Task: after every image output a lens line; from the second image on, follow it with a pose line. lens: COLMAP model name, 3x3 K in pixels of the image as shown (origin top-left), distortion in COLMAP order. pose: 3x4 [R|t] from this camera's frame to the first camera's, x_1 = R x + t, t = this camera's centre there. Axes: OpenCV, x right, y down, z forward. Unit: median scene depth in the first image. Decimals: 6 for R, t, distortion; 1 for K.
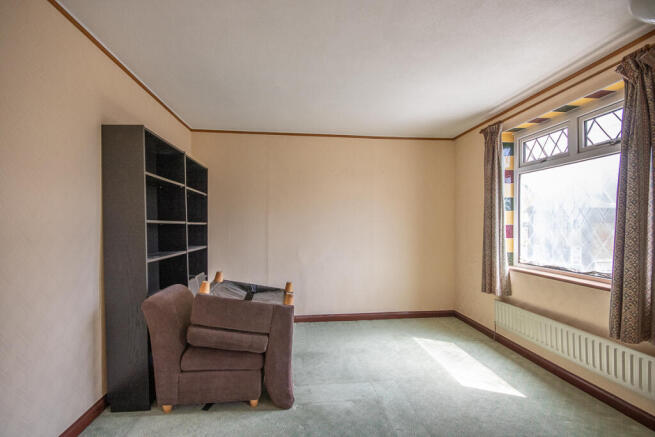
lens RADIAL K [[301.8, 0, 324.5], [0, 301.8, 218.1], [0, 0, 1]] dist [0.012156, -0.011355]
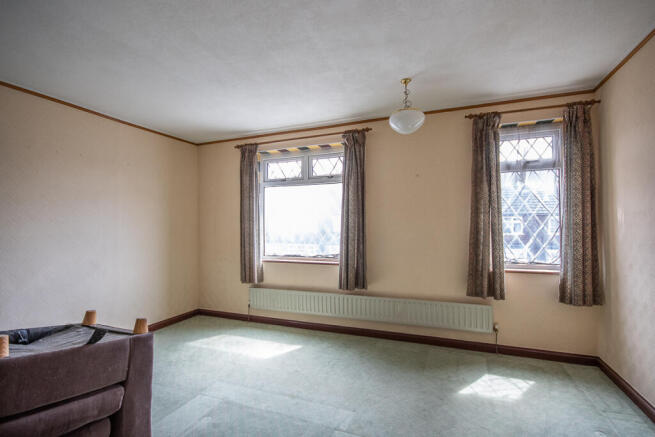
lens RADIAL K [[301.8, 0, 324.5], [0, 301.8, 218.1], [0, 0, 1]] dist [0.012156, -0.011355]
pose [[0.475059, 0.018054, 0.879769, -0.439149], [-0.009759, 0.999836, -0.015248, 0.005490], [-0.879900, -0.001341, 0.475158, 0.186830]]
